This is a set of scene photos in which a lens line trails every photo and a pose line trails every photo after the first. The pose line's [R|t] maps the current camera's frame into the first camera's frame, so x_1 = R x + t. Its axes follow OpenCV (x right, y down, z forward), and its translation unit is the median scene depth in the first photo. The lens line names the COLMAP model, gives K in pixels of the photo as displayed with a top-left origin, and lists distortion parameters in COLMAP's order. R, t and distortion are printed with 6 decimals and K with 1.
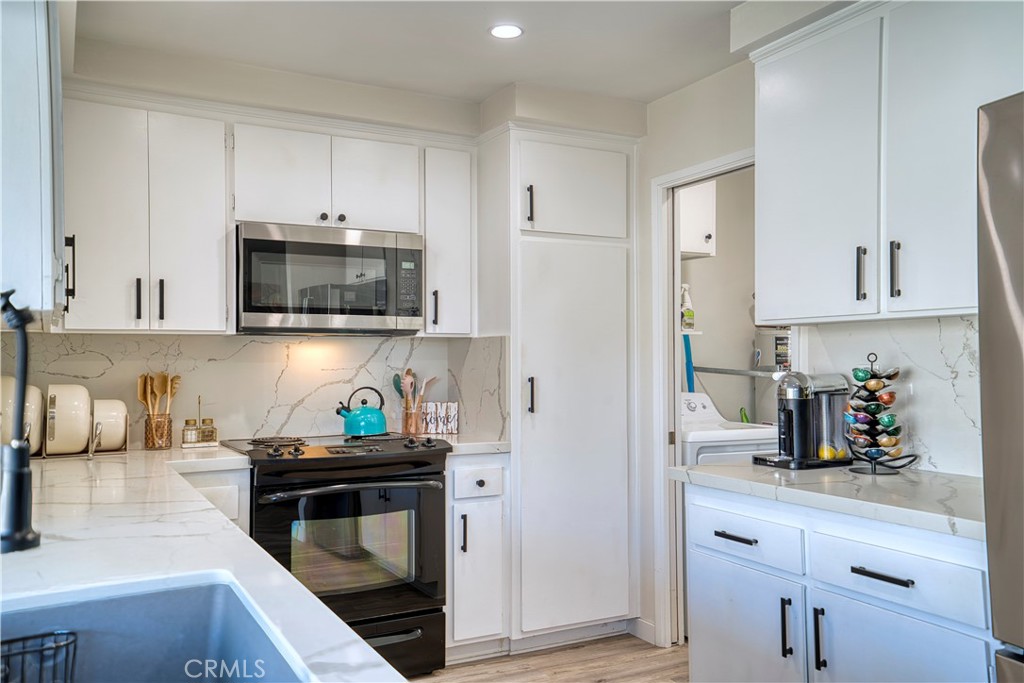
lens RADIAL K [[876.6, 0, 484.2], [0, 876.6, 342.9], [0, 0, 1]] dist [0.088927, 0.009942]
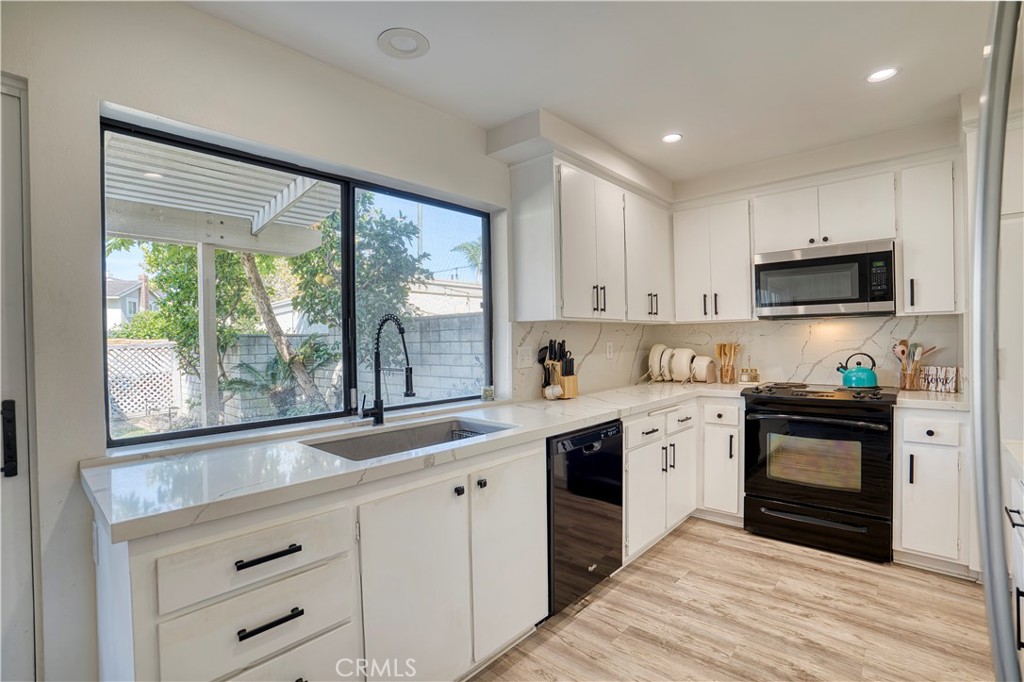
lens RADIAL K [[479.7, 0, 505.9], [0, 479.7, 341.8], [0, 0, 1]] dist [-0.062992, 0.022532]
pose [[0.334235, 0.001456, -0.942489, 0.399485], [0.036362, 0.999234, 0.014438, 0.000415], [0.941788, -0.039096, 0.333926, 0.221073]]
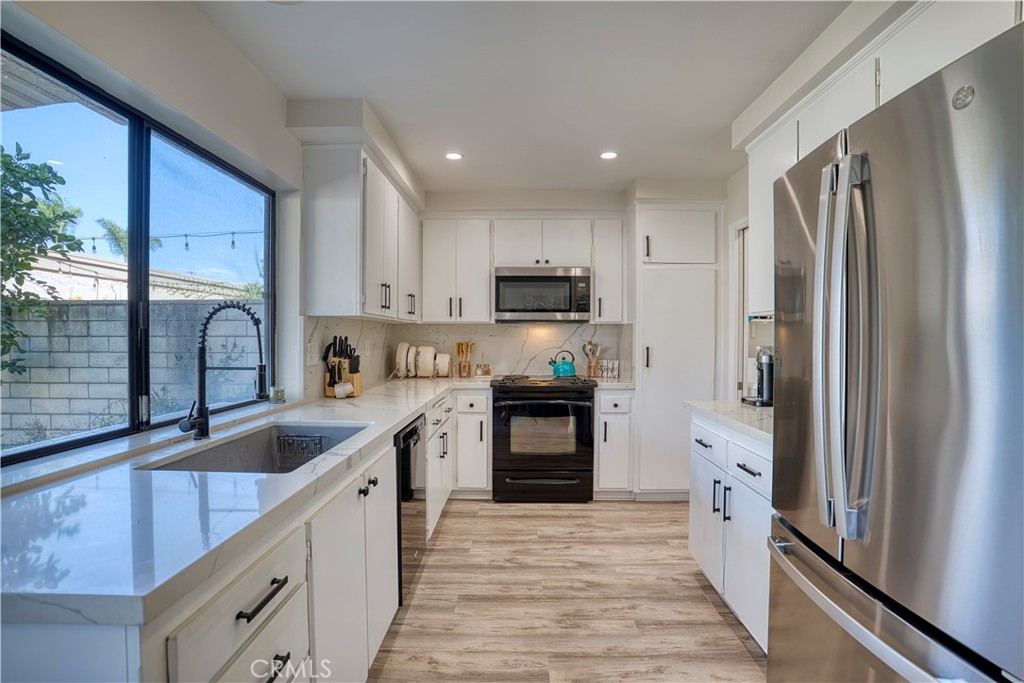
lens RADIAL K [[502.9, 0, 503.2], [0, 502.9, 340.6], [0, 0, 1]] dist [-0.052928, 0.005405]
pose [[0.871042, 0.010028, -0.491106, 0.292000], [0.004824, 0.999569, 0.028965, -0.003152], [0.491185, -0.027599, 0.870618, -0.001517]]
